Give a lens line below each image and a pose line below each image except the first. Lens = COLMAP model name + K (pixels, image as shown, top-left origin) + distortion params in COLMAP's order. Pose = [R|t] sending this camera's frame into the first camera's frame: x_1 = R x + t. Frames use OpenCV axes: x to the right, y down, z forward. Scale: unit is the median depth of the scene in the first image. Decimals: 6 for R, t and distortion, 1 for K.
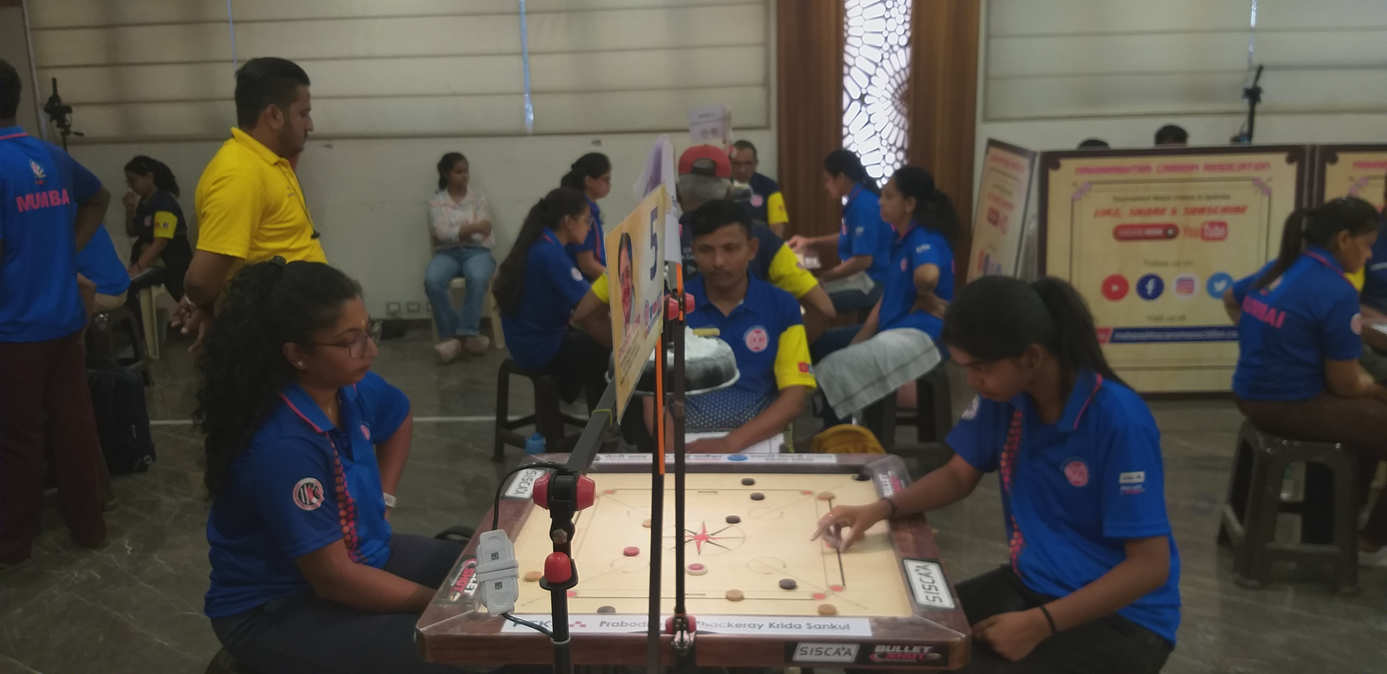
lens RADIAL K [[1091.3, 0, 685.4], [0, 1091.3, 335.4], [0, 0, 1]] dist [0.087621, -0.178183]
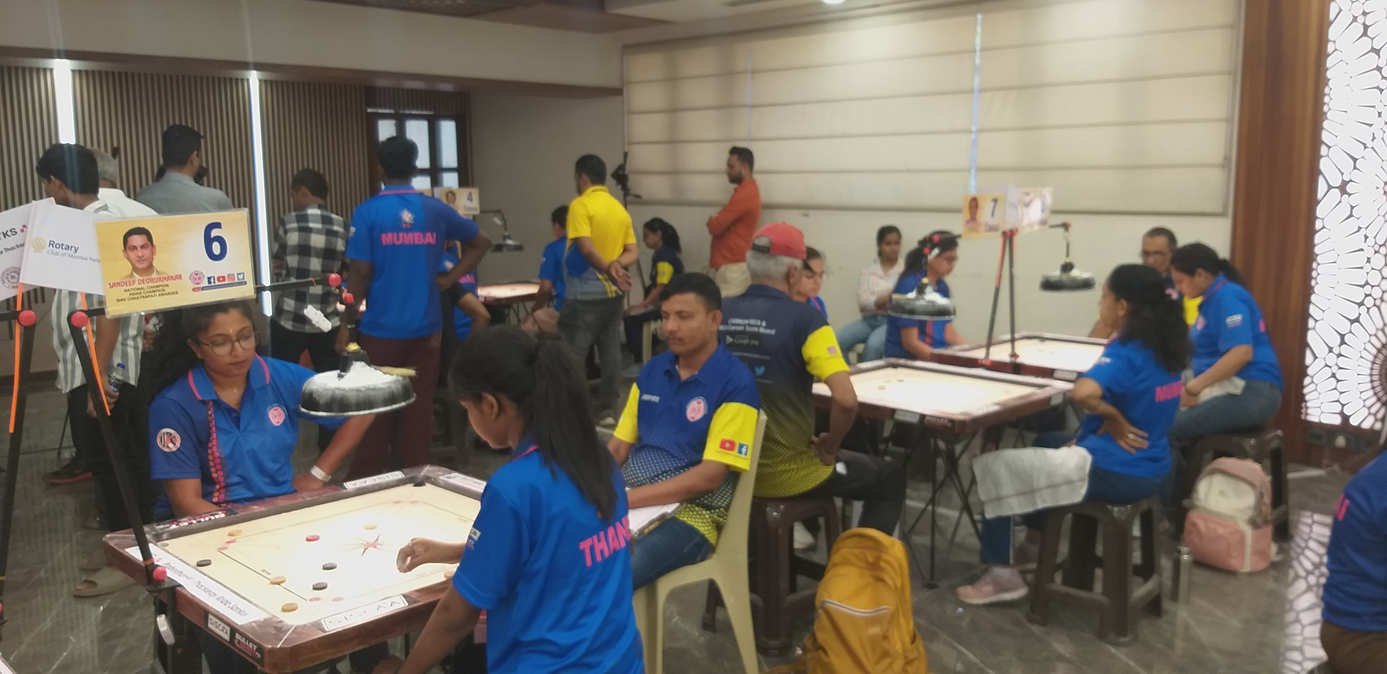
lens RADIAL K [[1091.3, 0, 685.4], [0, 1091.3, 335.4], [0, 0, 1]] dist [0.087621, -0.178183]
pose [[0.765224, 0.117244, -0.632998, 0.317803], [-0.157560, 0.987480, -0.007572, -0.025676], [0.624186, 0.105529, 0.774116, 0.086753]]
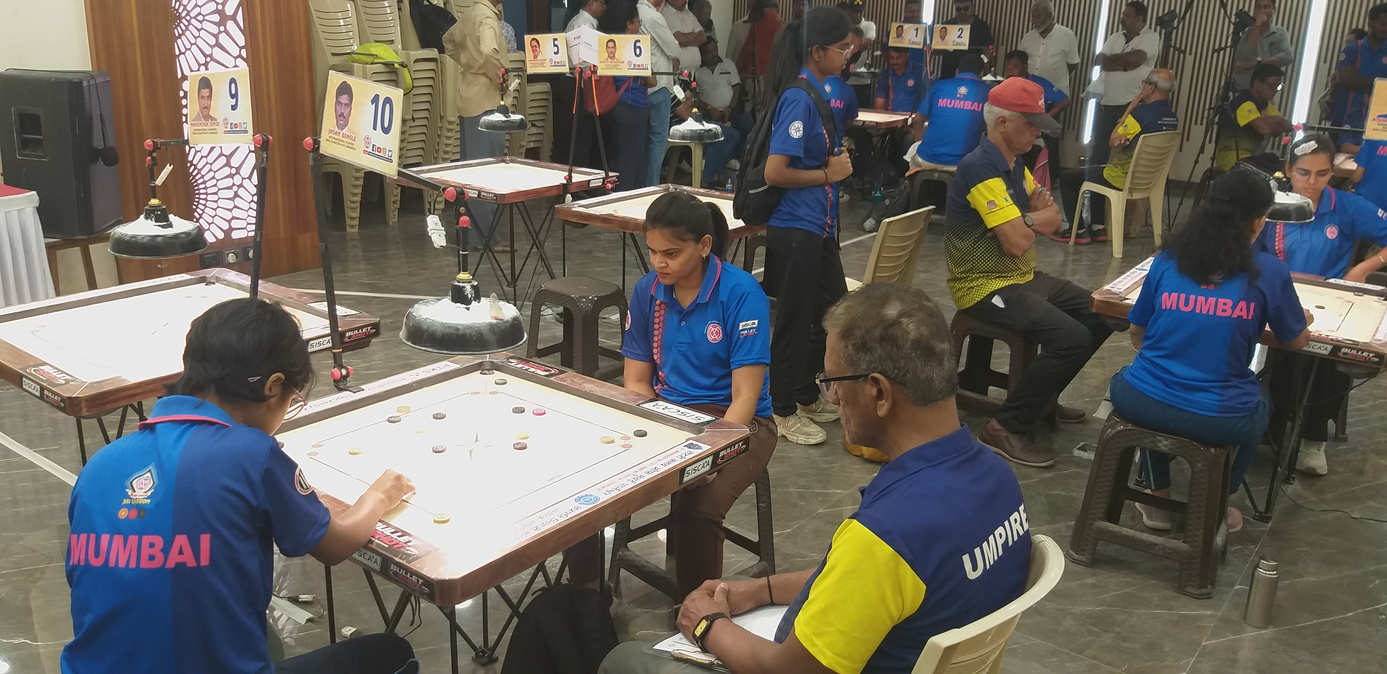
lens RADIAL K [[1088.7, 0, 676.2], [0, 1088.7, 330.8], [0, 0, 1]] dist [0.081446, -0.168902]
pose [[-0.547140, 0.267951, -0.792994, 0.633423], [-0.191035, 0.882401, 0.429969, -0.193461], [0.814950, 0.386744, -0.431609, 0.683355]]
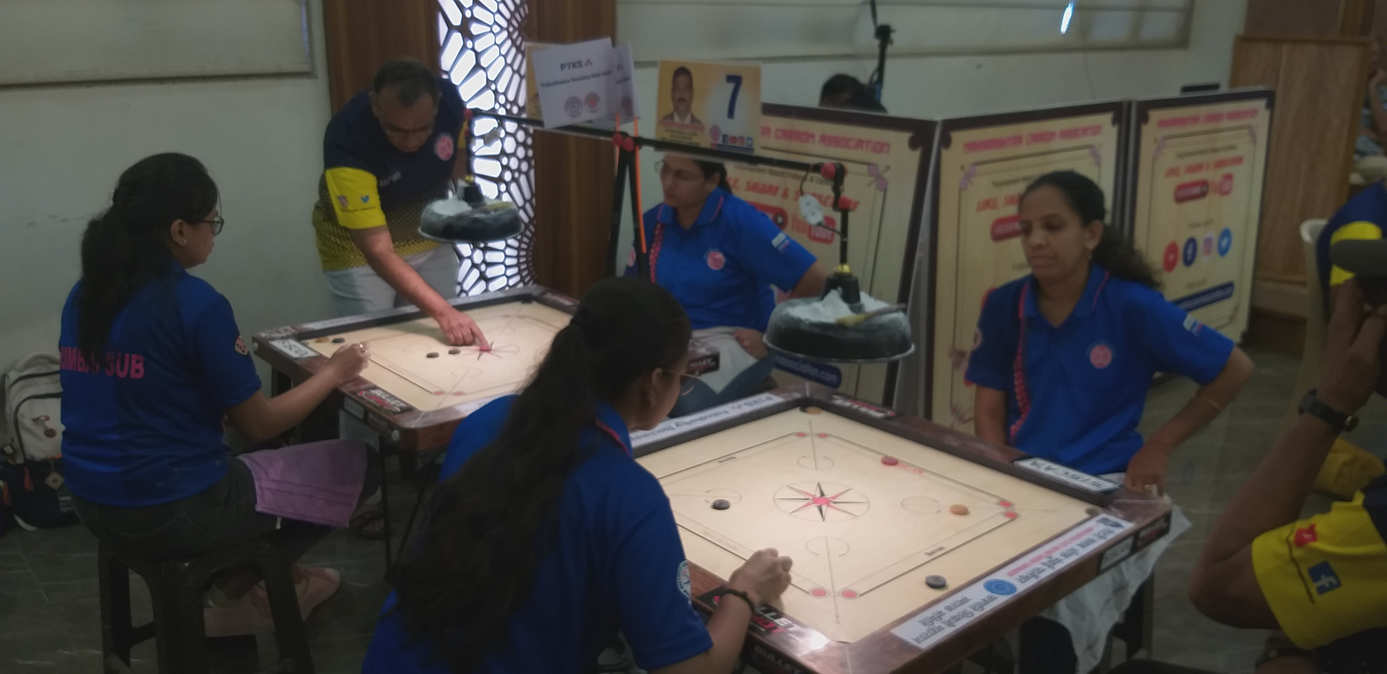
lens RADIAL K [[1091.3, 0, 685.4], [0, 1091.3, 335.4], [0, 0, 1]] dist [0.087621, -0.178183]
pose [[0.703884, -0.171193, 0.689377, -0.200162], [0.125344, 0.985228, 0.116679, -0.105239], [-0.699168, 0.004281, 0.714944, 0.490301]]
